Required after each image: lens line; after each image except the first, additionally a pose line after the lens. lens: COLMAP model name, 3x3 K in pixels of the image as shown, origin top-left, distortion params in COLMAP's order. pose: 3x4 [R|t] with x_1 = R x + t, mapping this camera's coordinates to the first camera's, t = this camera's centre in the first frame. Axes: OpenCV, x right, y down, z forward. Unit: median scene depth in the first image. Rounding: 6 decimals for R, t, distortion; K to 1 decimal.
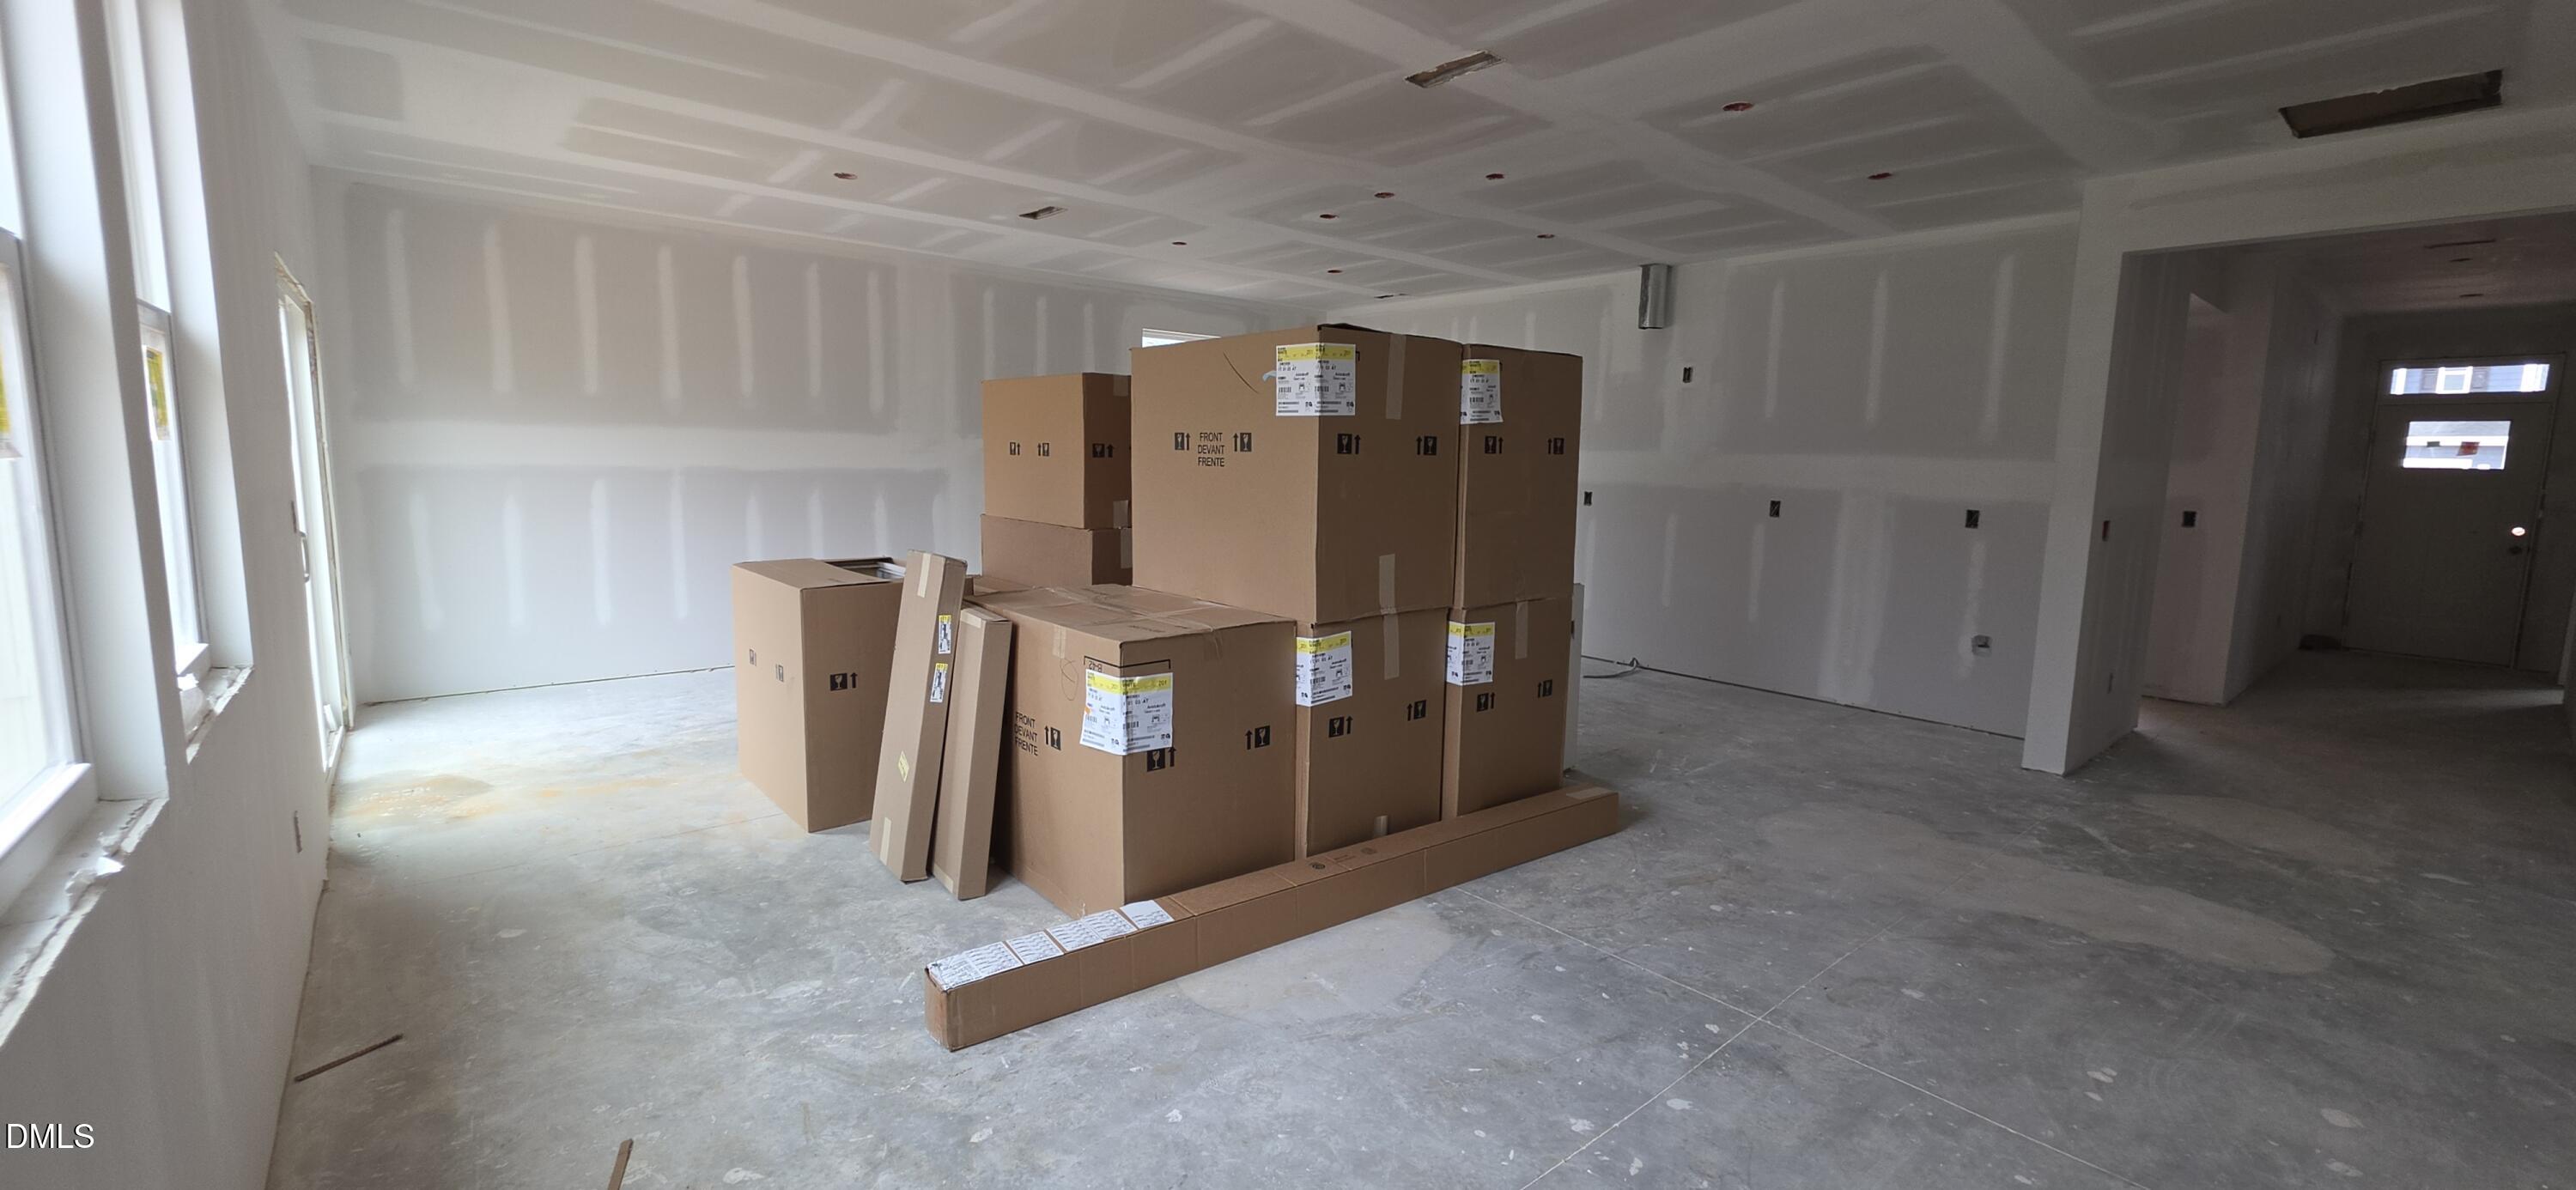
lens RADIAL K [[1034.6, 0, 1293.6], [0, 1034.6, 583.4], [0, 0, 1]] dist [-0.000505, -0.000441]
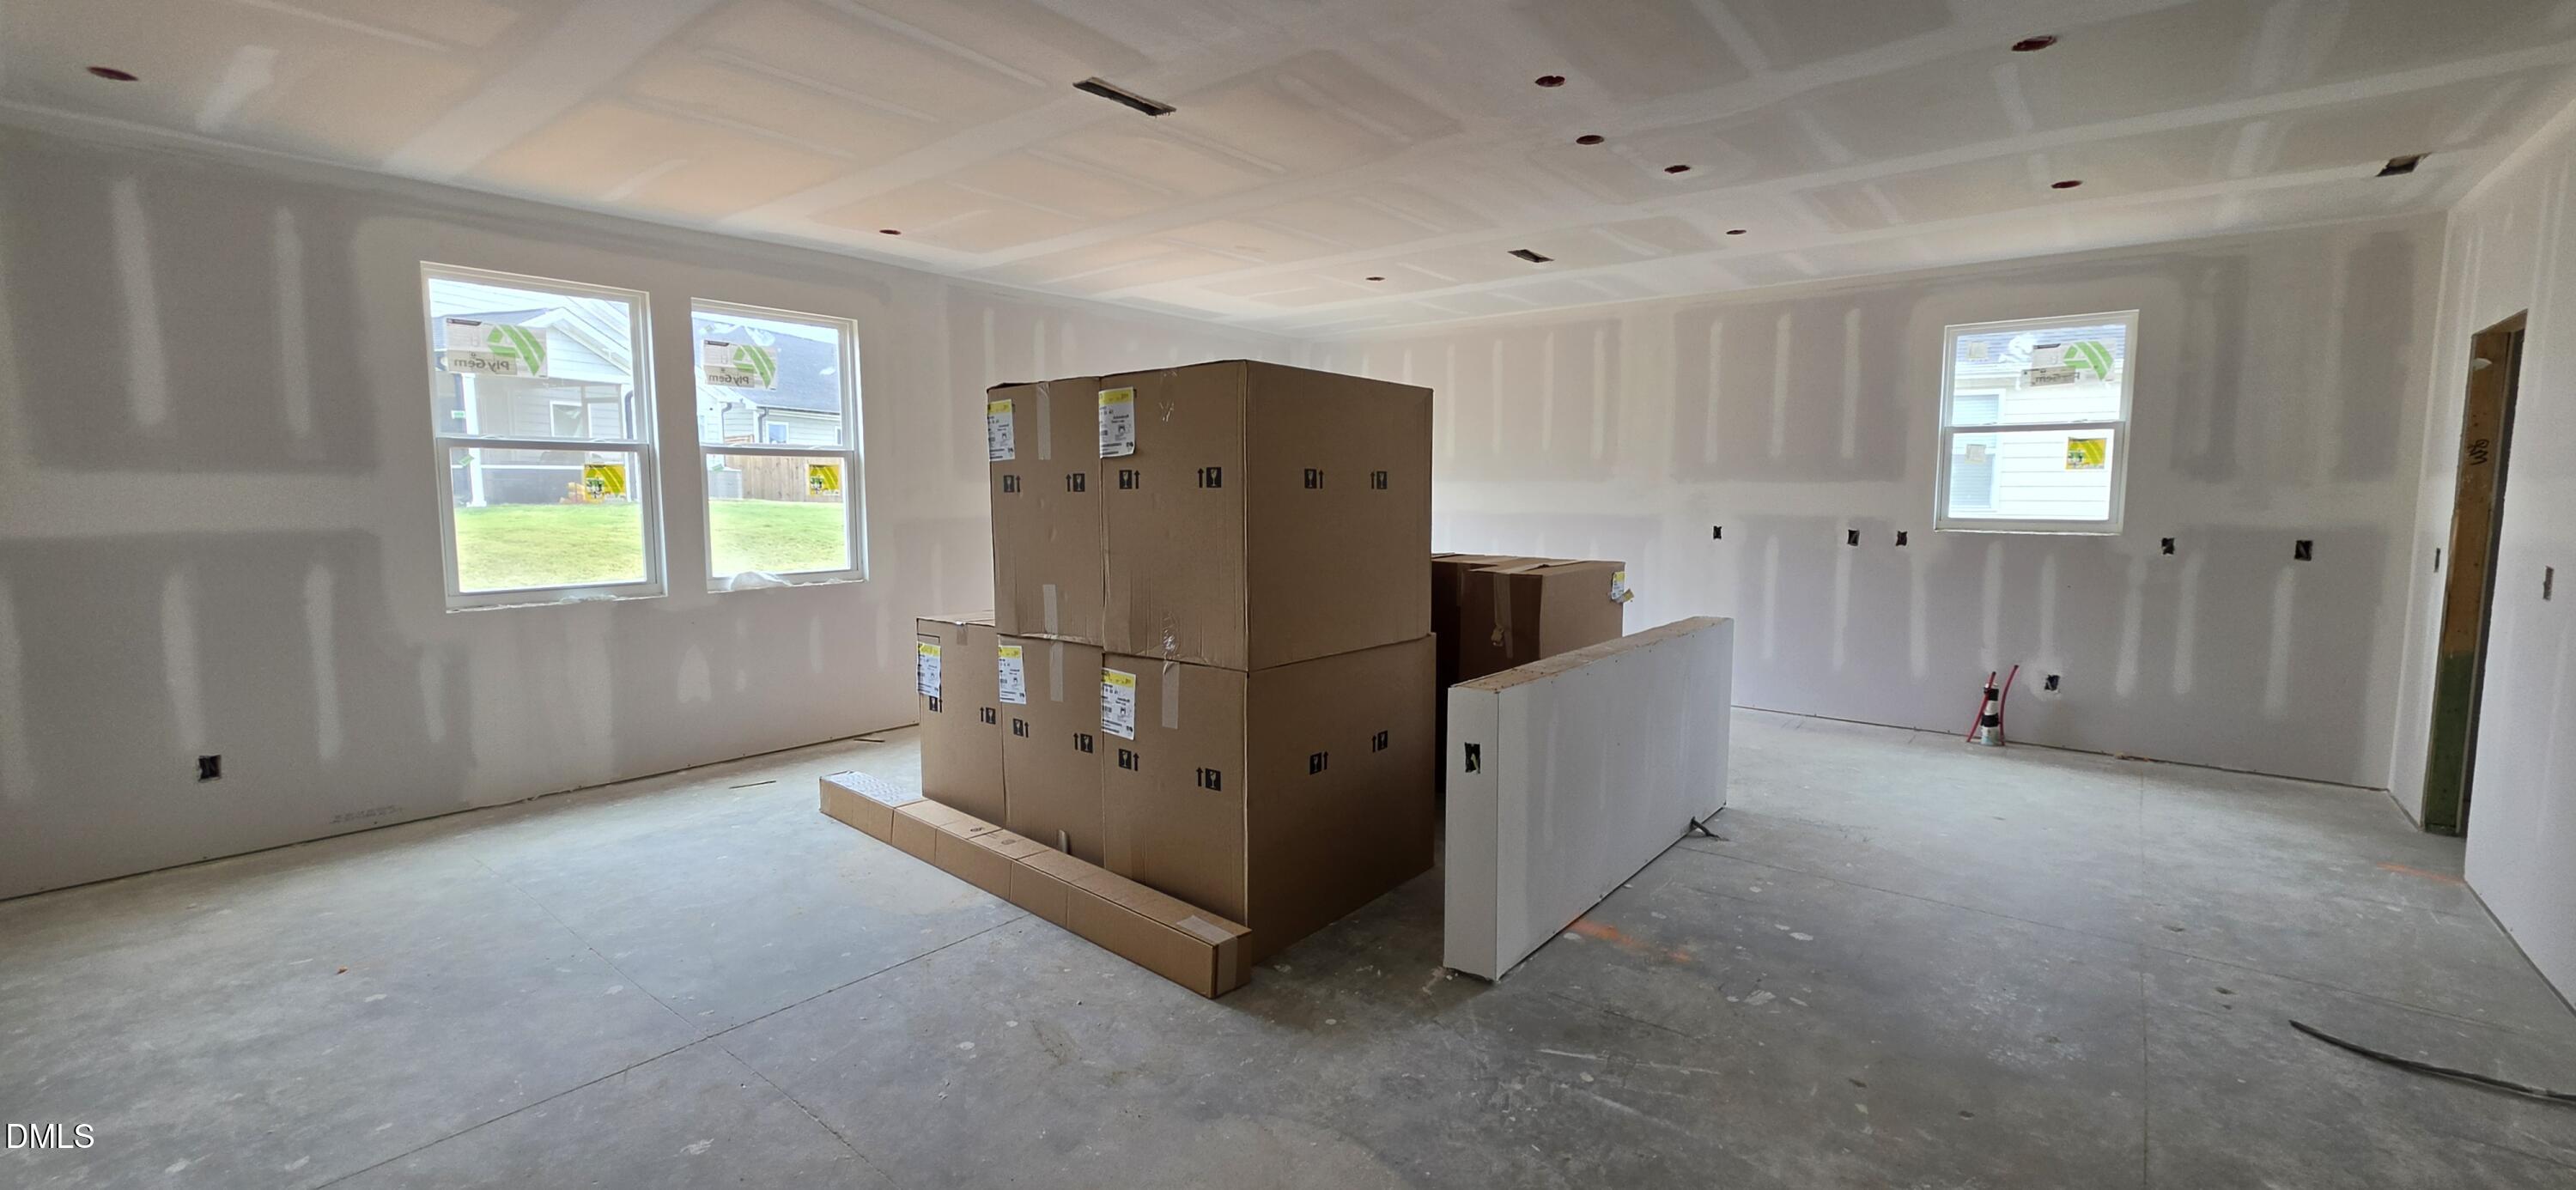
lens RADIAL K [[1035.6, 0, 1300.7], [0, 1035.6, 584.7], [0, 0, 1]] dist [-0.007205, 0.000357]
pose [[0.190495, 0.069304, -0.979239, 1.220739], [-0.117598, 0.991933, 0.047325, -0.110859], [0.974619, 0.106142, 0.197108, 1.058101]]
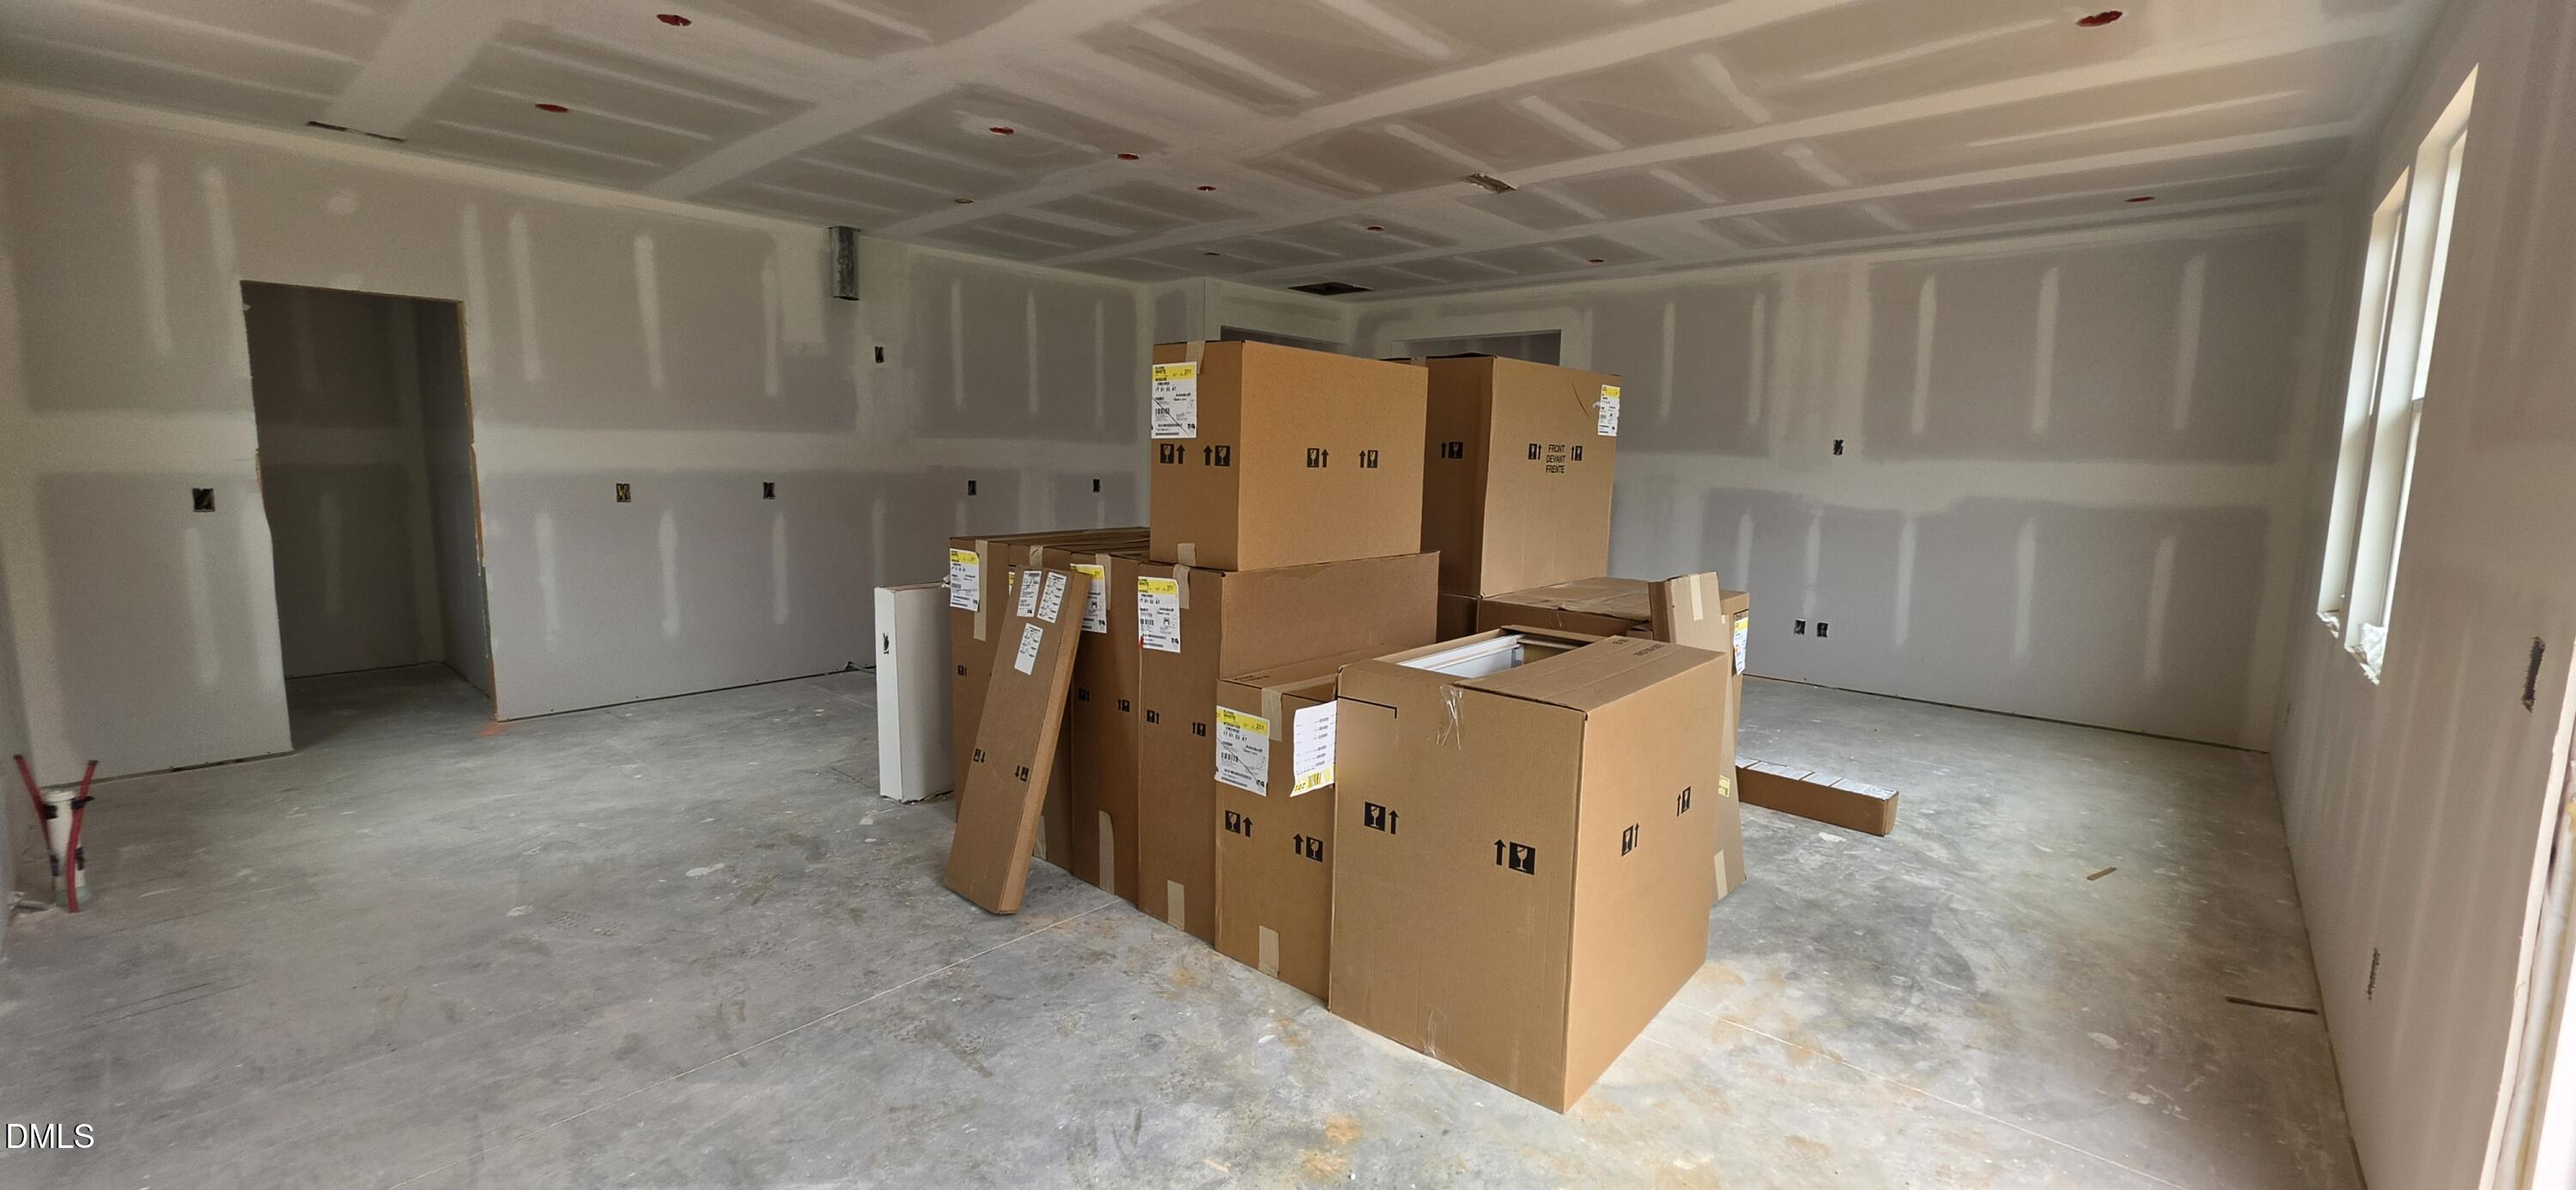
lens RADIAL K [[1034.6, 0, 1293.6], [0, 1034.6, 583.4], [0, 0, 1]] dist [-0.000505, -0.000441]
pose [[-0.147202, -0.147177, 0.978095, -1.312651], [0.099426, 0.981657, 0.162677, -0.227481], [-0.984097, 0.121194, -0.129869, 1.572180]]
